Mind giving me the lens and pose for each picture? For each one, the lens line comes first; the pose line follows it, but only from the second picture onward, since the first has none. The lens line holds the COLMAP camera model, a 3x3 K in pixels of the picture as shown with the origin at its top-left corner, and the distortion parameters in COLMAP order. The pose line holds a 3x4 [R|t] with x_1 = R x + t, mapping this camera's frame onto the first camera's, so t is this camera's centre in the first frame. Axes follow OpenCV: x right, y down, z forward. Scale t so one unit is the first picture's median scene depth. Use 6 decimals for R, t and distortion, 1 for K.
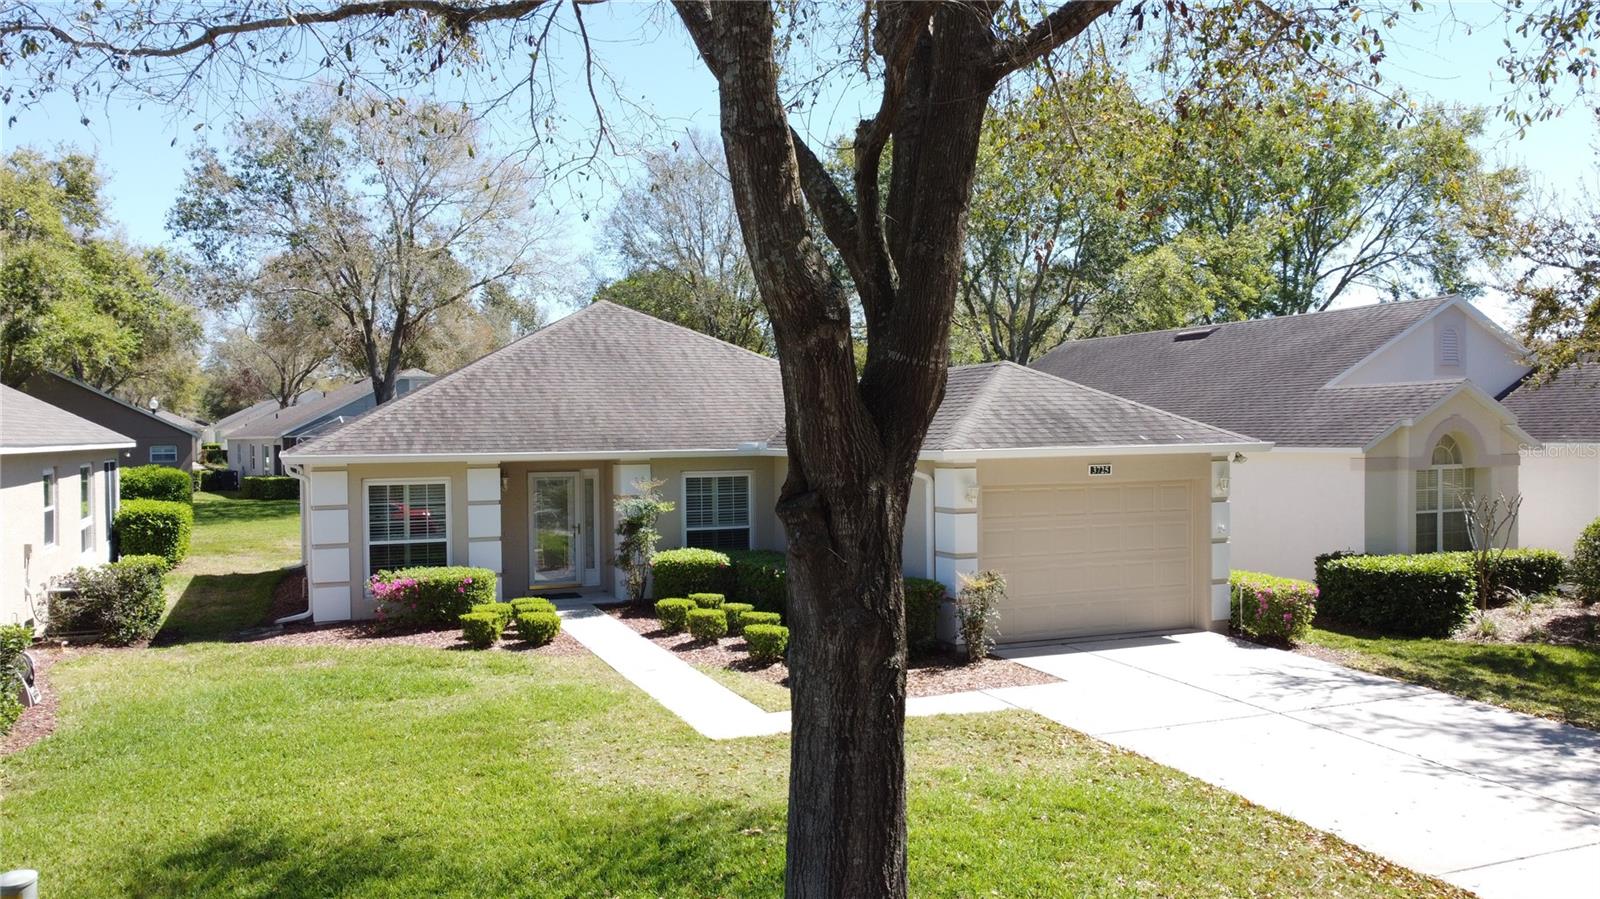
lens RADIAL K [[1191.2, 0, 800.0], [0, 1191.2, 449.5], [0, 0, 1]] dist [0.004030, -0.010828]
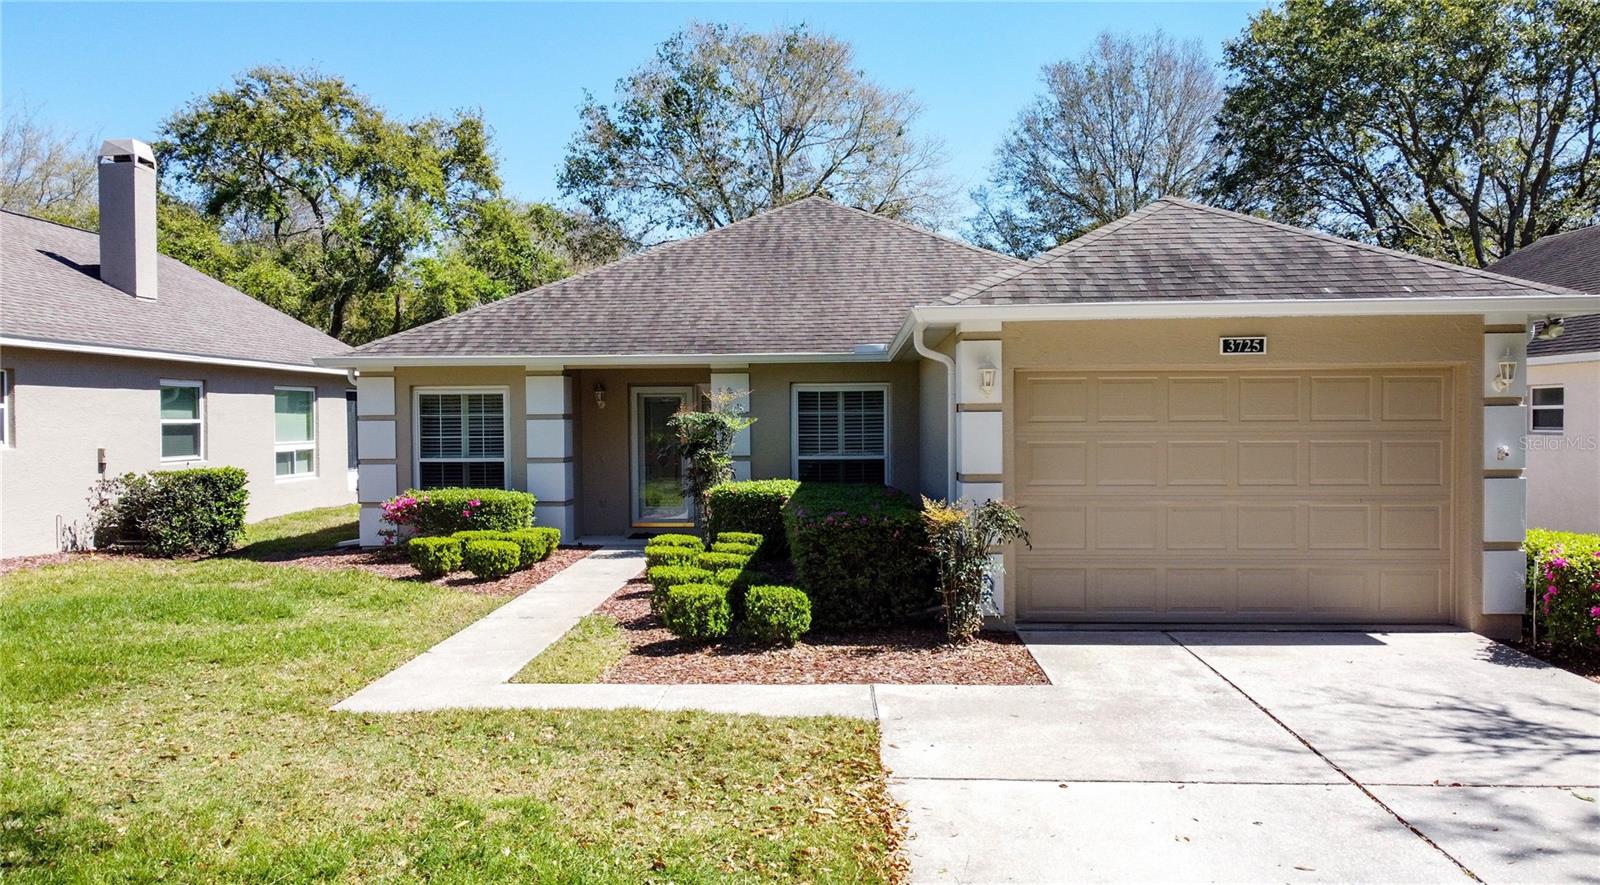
lens RADIAL K [[1226.2, 0, 797.7], [0, 1226.2, 436.6], [0, 0, 1]] dist [0.003342, 0.001630]
pose [[0.905775, 0.010607, -0.423626, 0.277485], [-0.007830, 0.999935, 0.008295, 0.053209], [0.423687, -0.004196, 0.905799, 0.310860]]
